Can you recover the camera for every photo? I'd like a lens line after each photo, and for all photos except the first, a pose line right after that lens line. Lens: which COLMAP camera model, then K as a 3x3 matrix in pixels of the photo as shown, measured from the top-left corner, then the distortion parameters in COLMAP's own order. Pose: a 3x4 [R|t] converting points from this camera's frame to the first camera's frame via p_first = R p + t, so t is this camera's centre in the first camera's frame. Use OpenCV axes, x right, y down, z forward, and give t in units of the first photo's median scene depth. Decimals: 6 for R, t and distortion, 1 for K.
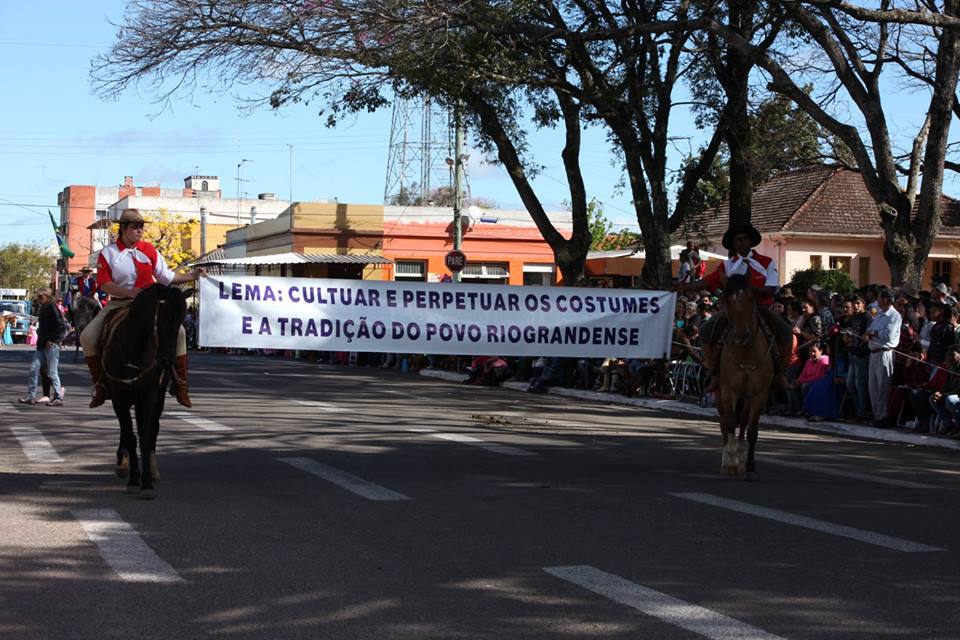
lens RADIAL K [[2175.8, 0, 480.0], [0, 2175.8, 320.0], [0, 0, 1]] dist [-0.261161, 0.572346]
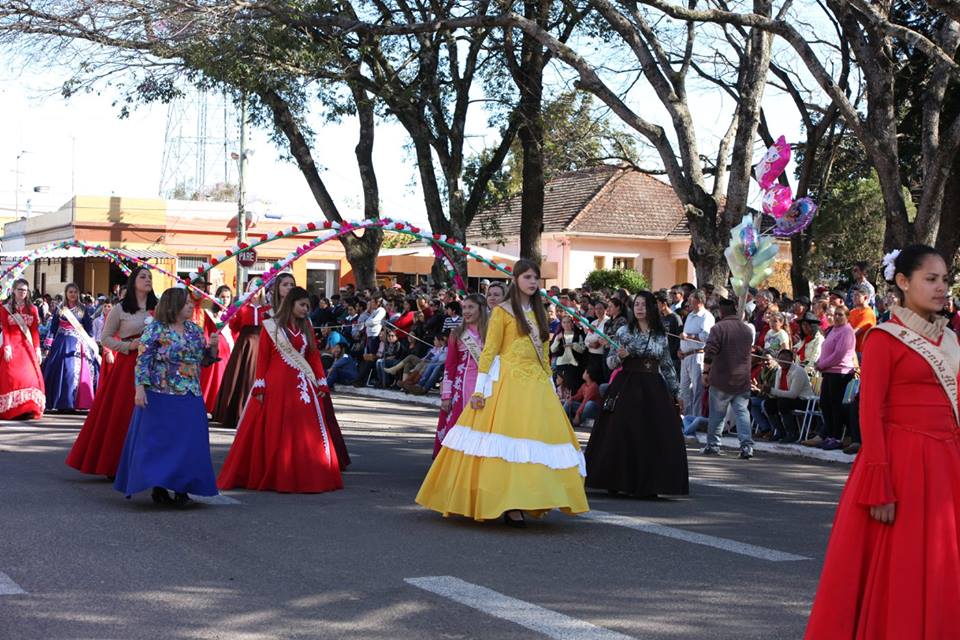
lens RADIAL K [[2144.2, 0, 480.0], [0, 2144.2, 320.0], [0, 0, 1]] dist [-0.287937, 0.774949]
pose [[0.992815, 0.010550, 0.119195, -0.019761], [-0.010673, 0.999943, 0.000389, -0.000002], [-0.119185, -0.001658, 0.992871, 0.025468]]
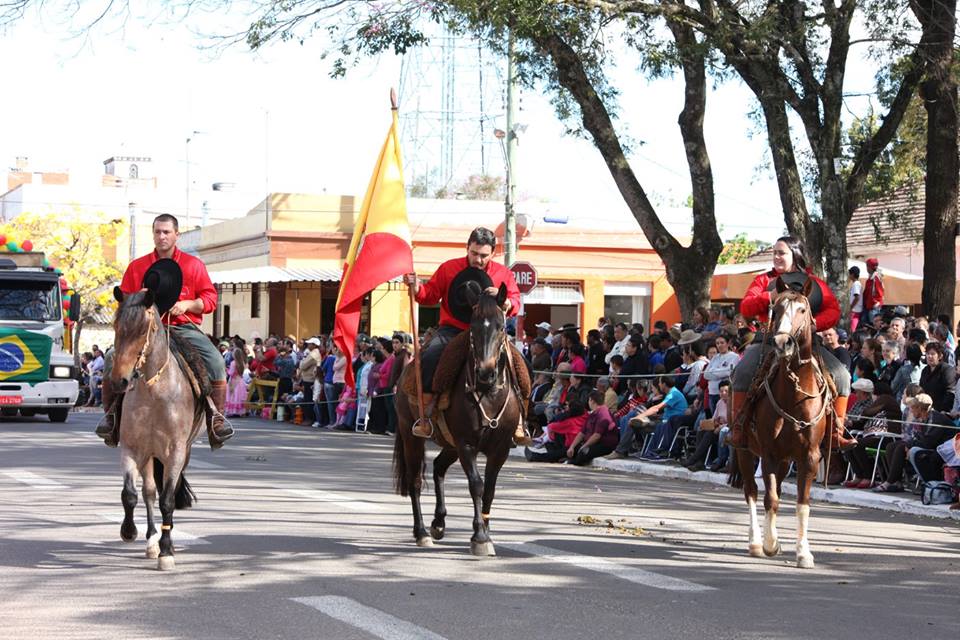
lens RADIAL K [[2841.0, 0, 480.0], [0, 2841.0, 320.0], [0, 0, 1]] dist [0.160888, 1.875999]
pose [[0.999995, 0.000633, 0.003055, -0.024786], [-0.000591, 0.999907, -0.013646, -0.002064], [-0.003064, 0.013644, 0.999902, 0.111323]]
